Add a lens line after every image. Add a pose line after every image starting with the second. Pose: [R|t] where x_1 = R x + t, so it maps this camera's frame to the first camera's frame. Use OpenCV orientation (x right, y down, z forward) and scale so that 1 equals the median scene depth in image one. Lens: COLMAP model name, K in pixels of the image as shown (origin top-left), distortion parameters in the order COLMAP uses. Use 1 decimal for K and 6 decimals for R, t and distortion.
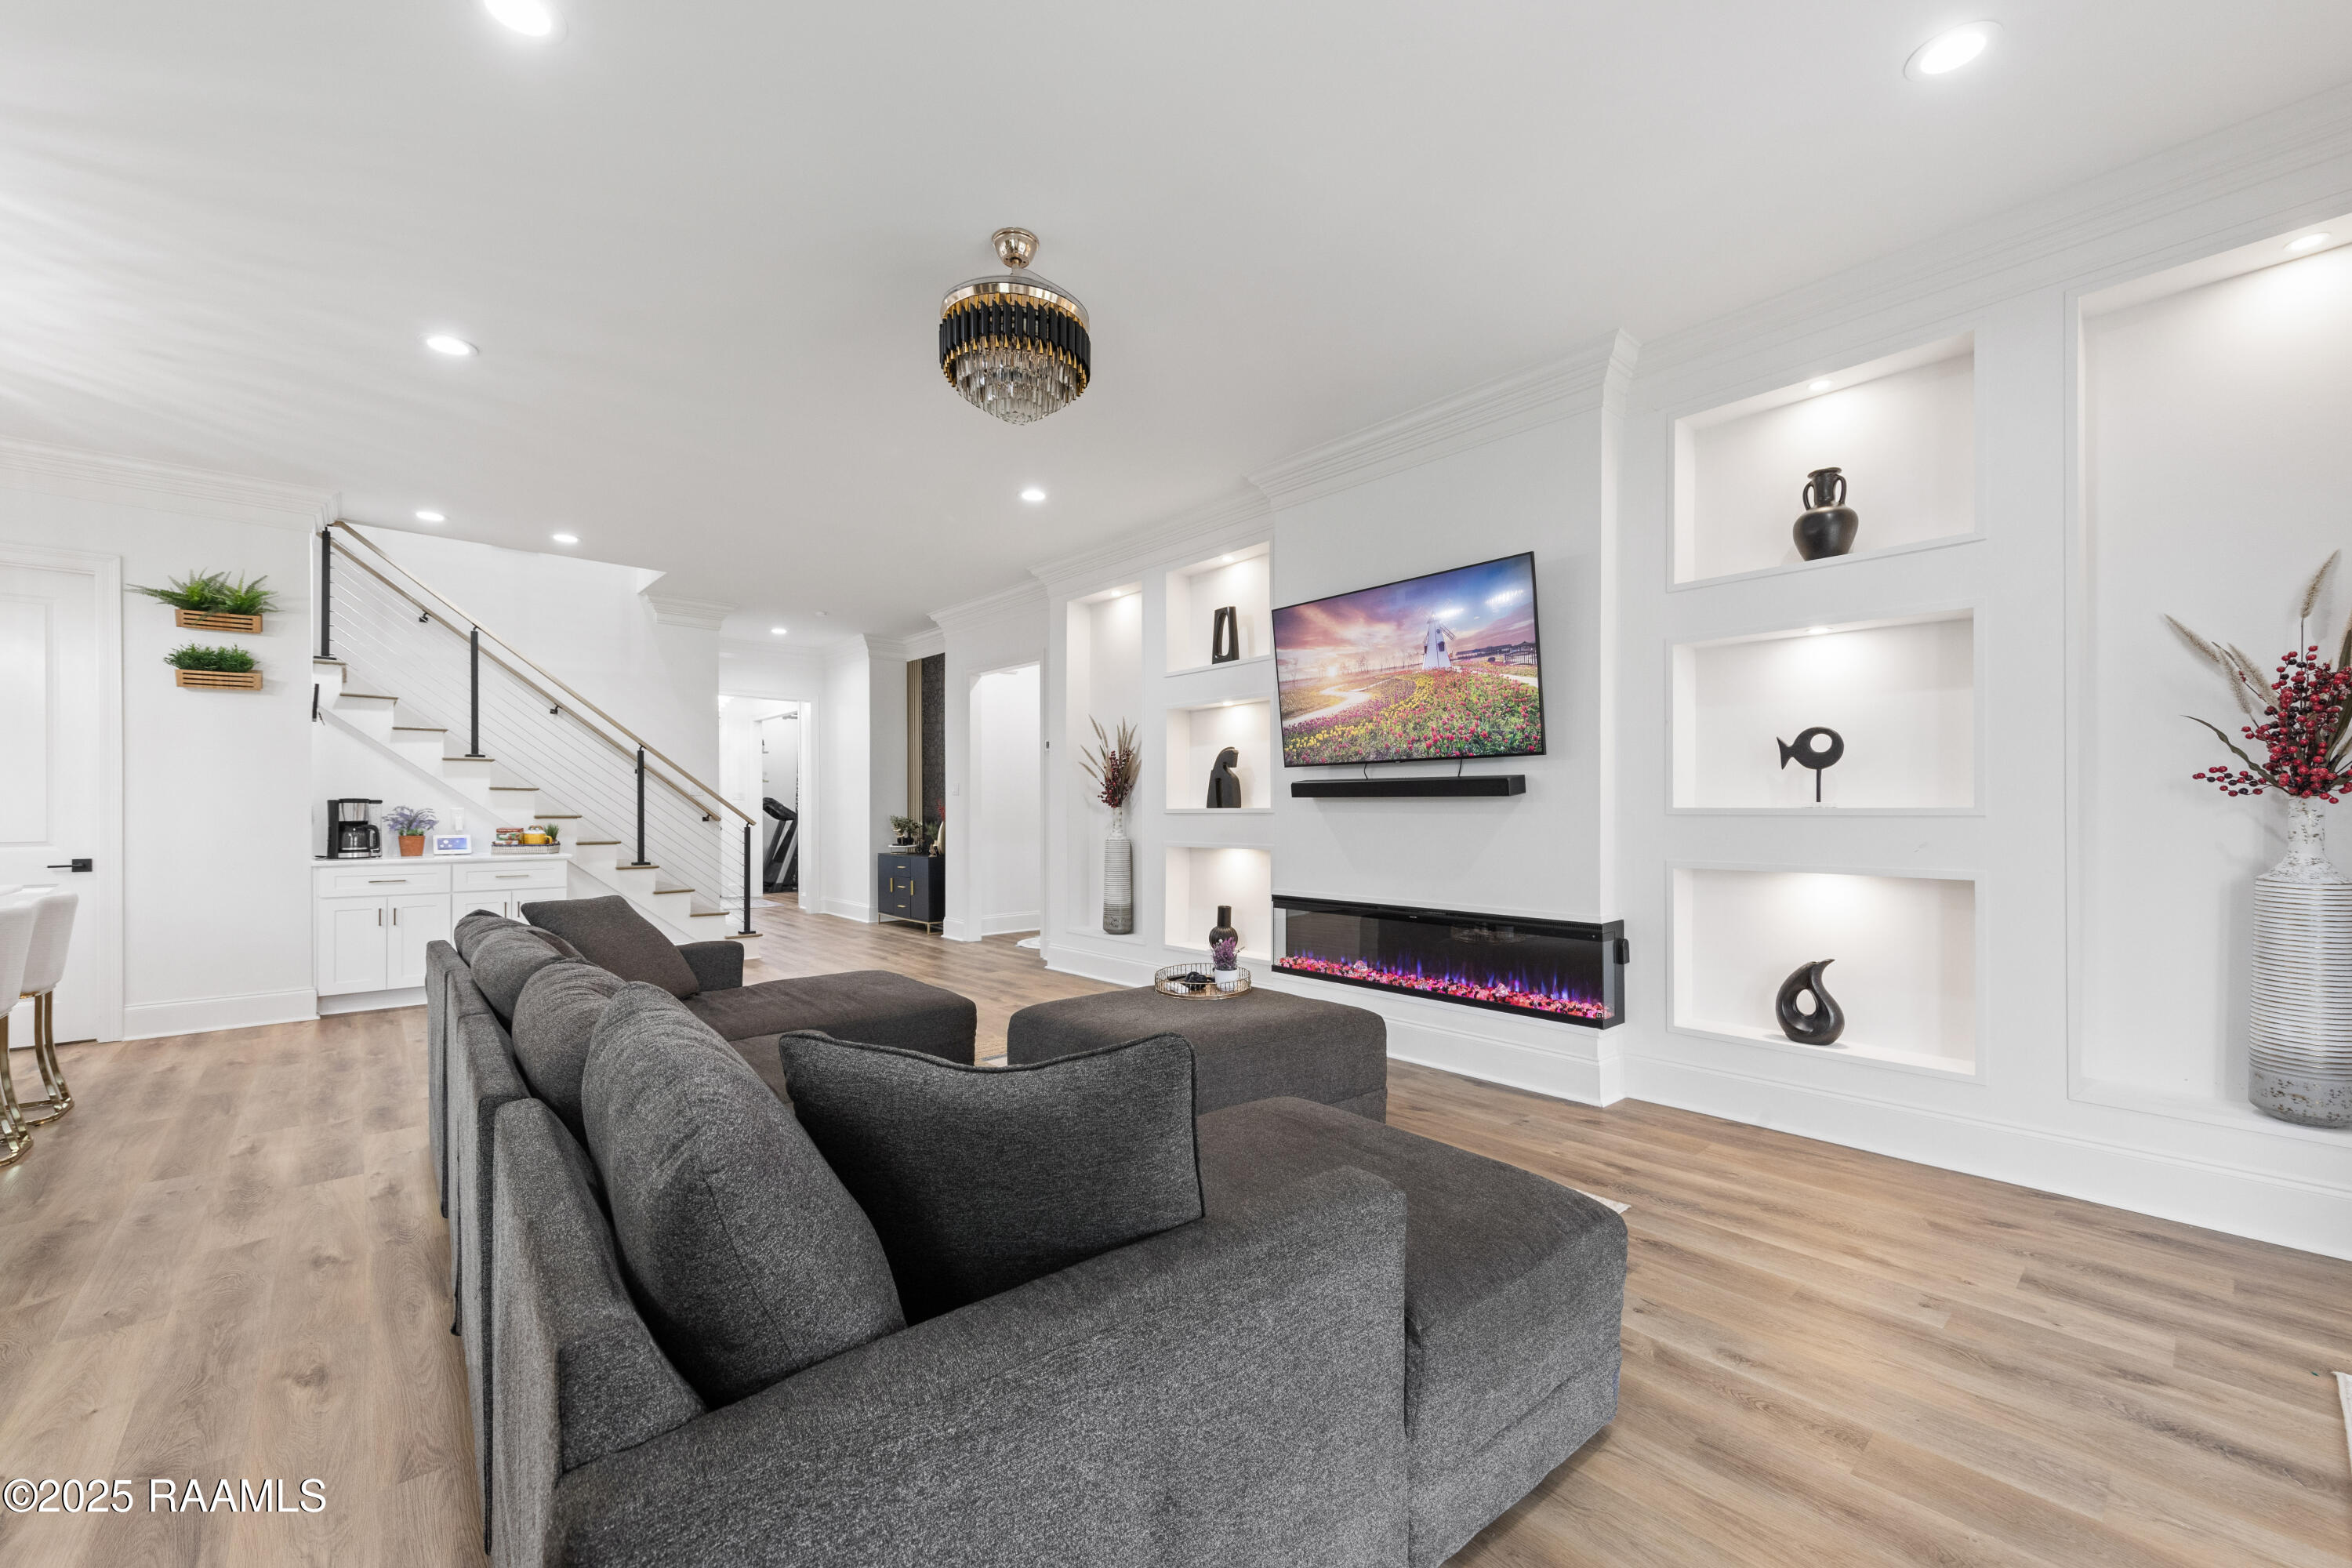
lens RADIAL K [[933.8, 0, 1178.9], [0, 933.8, 800.2], [0, 0, 1]] dist [0.006528, -0.000551]
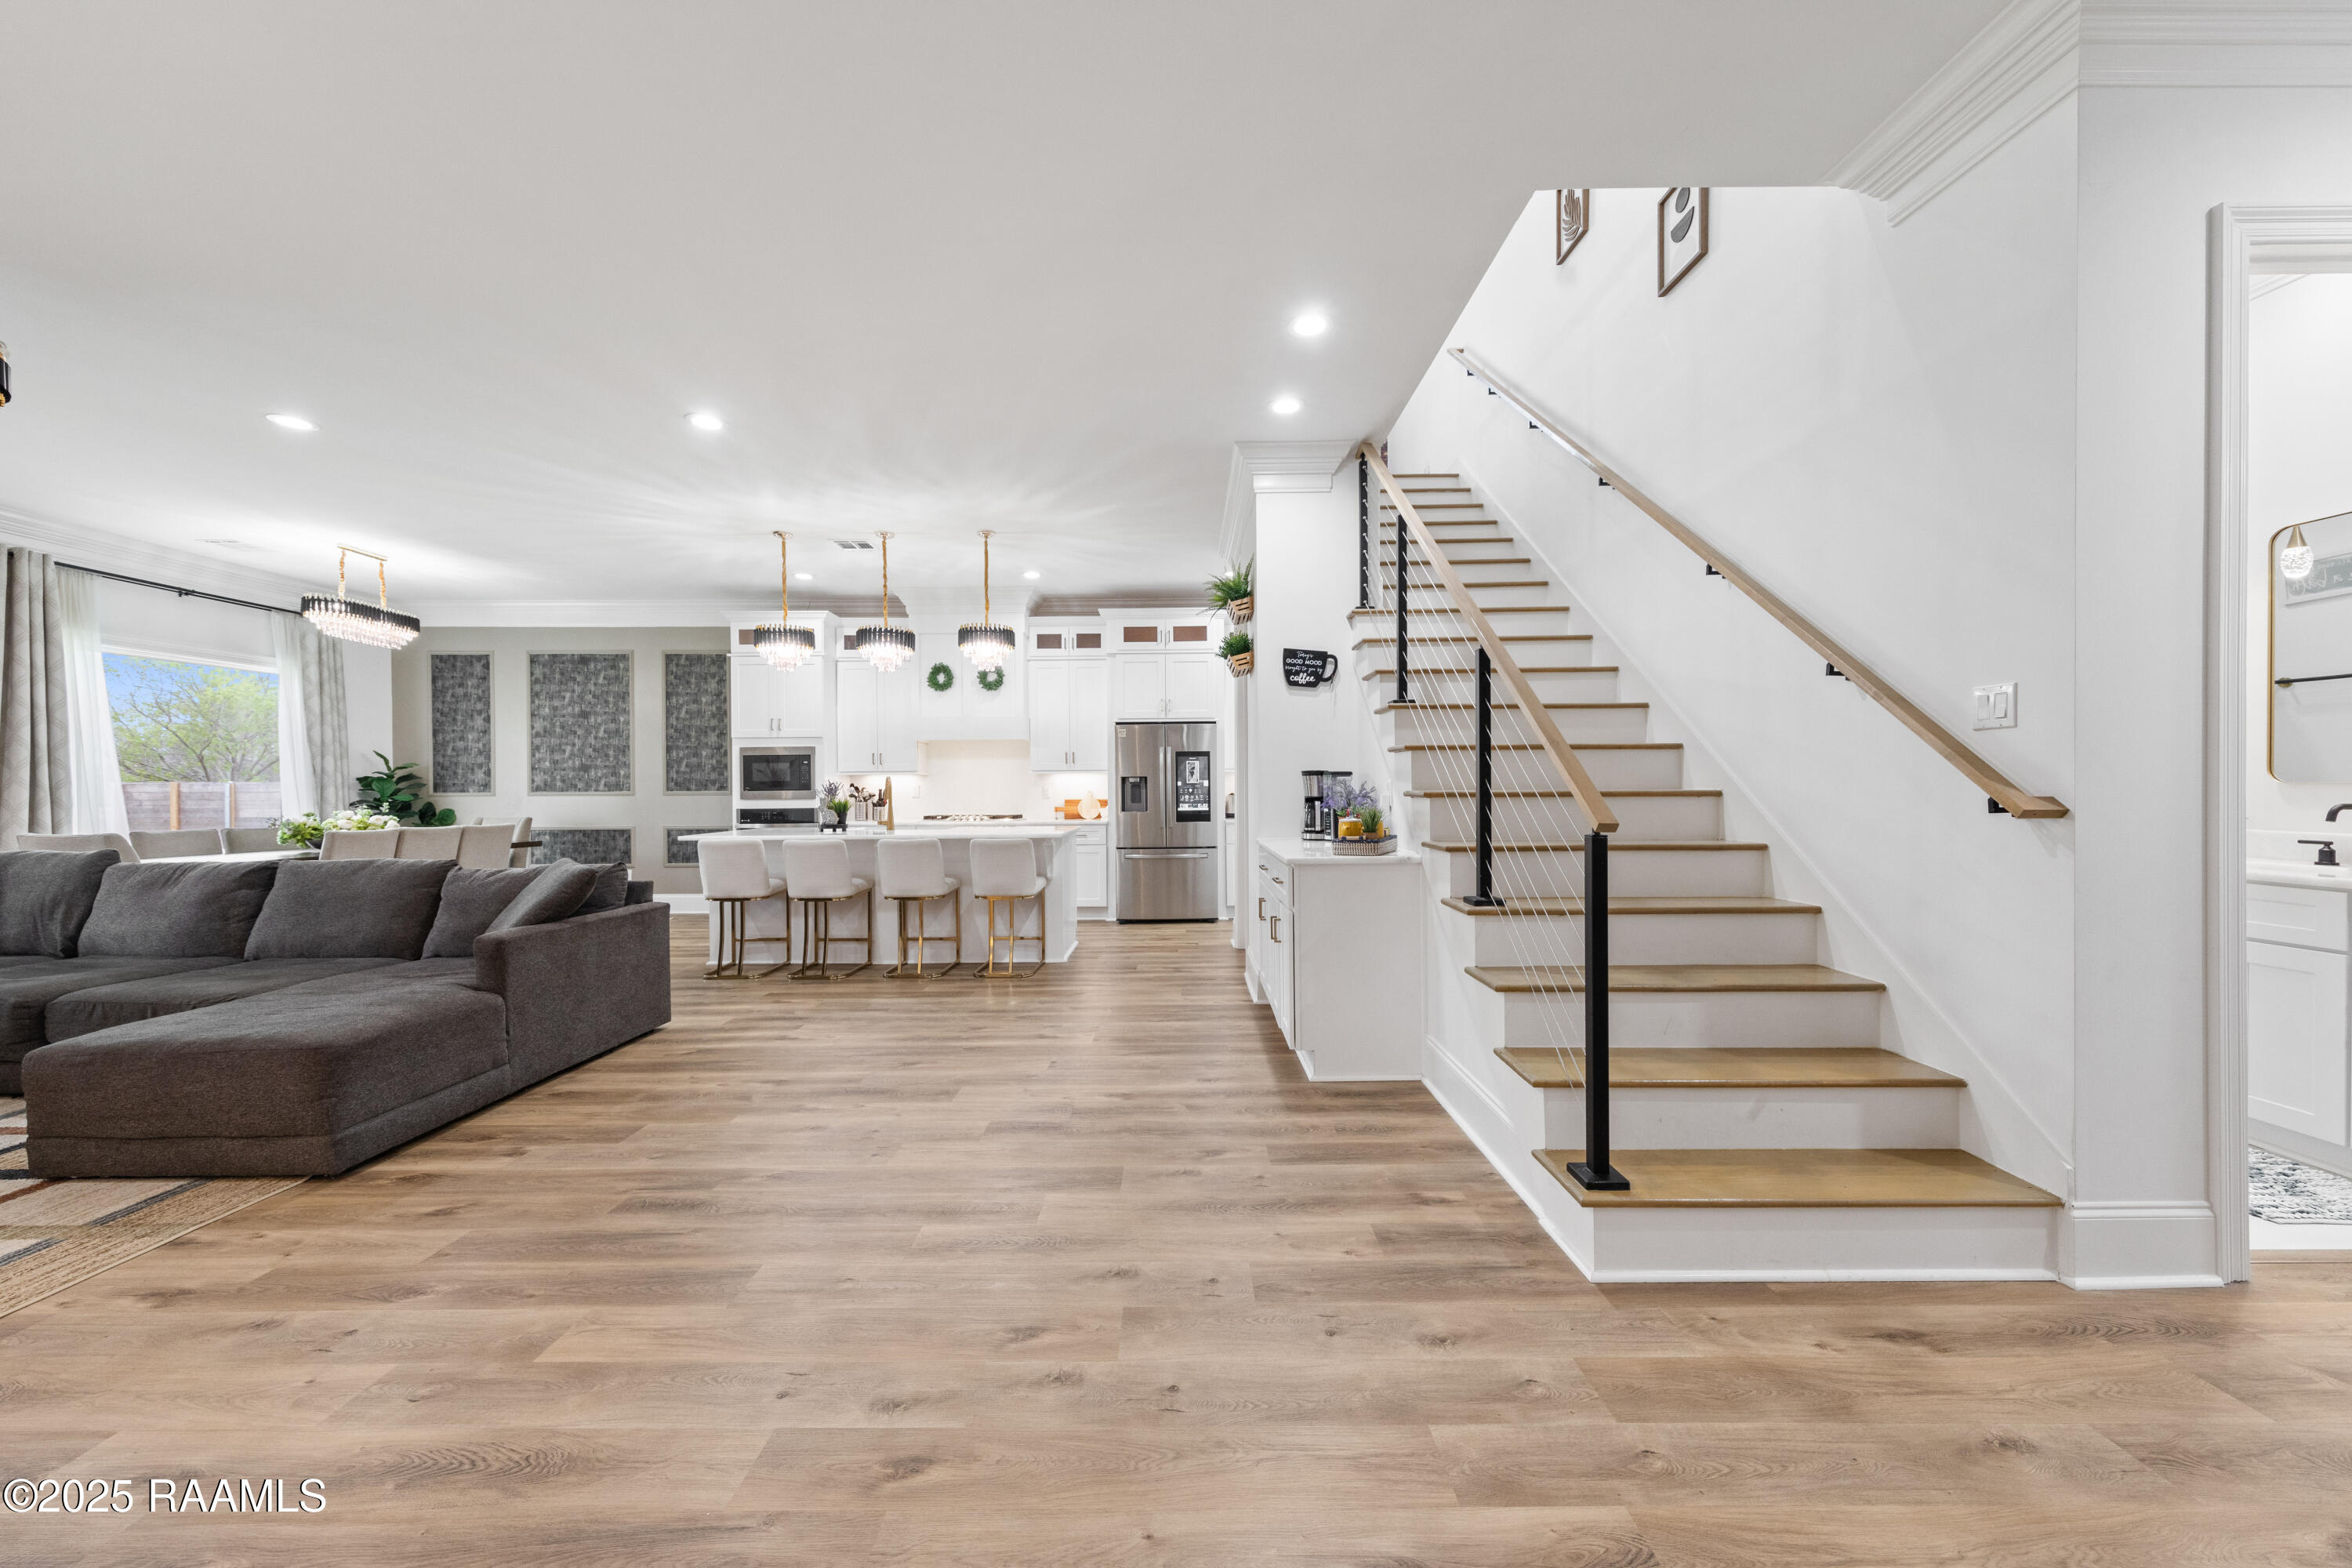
lens RADIAL K [[850.5, 0, 1186.5], [0, 850.5, 794.3], [0, 0, 1]] dist [0.006060, -0.001257]
pose [[-0.661368, 0.010519, -0.749987, -0.239739], [0.014331, 0.999896, 0.001386, 0.018985], [0.749924, -0.009831, -0.661451, 1.626793]]
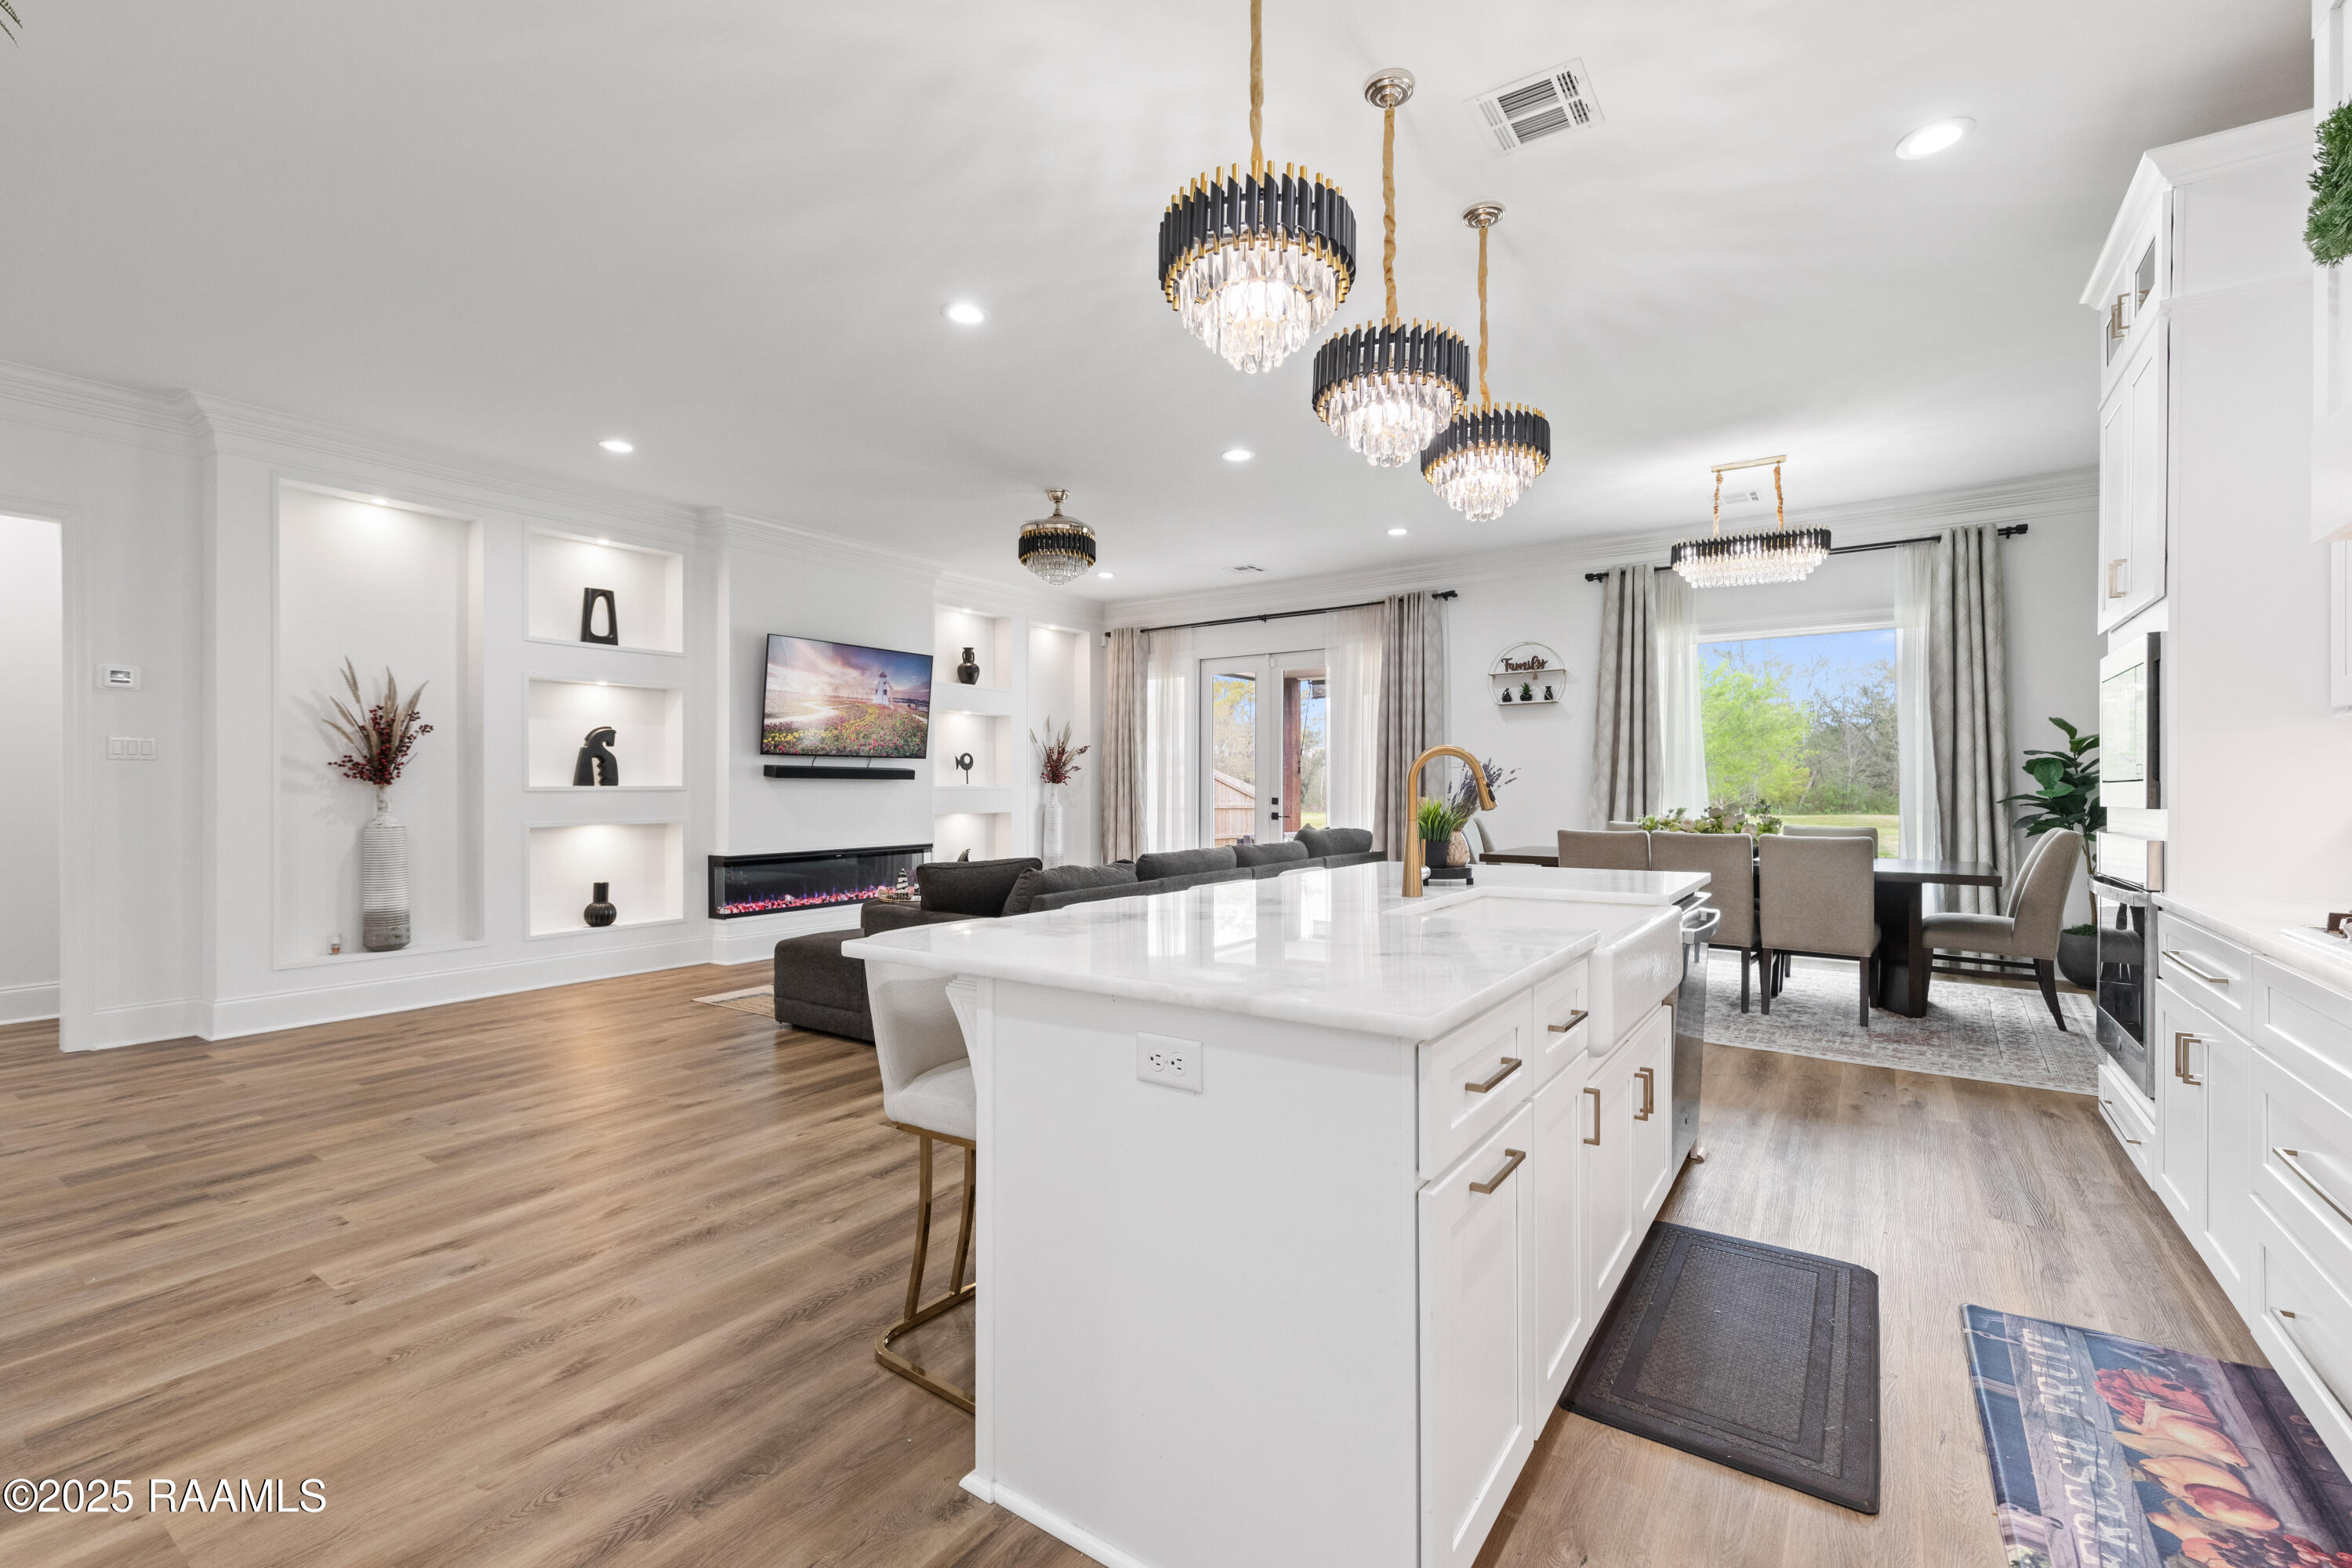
lens RADIAL K [[1002.4, 0, 1175.3], [0, 1002.4, 796.1], [0, 0, 1]] dist [0.010055, -0.003150]
pose [[-0.232655, -0.005634, 0.972543, -1.342634], [-0.005663, 0.999974, 0.004439, 0.012786], [-0.972543, -0.004475, -0.232681, 0.744811]]
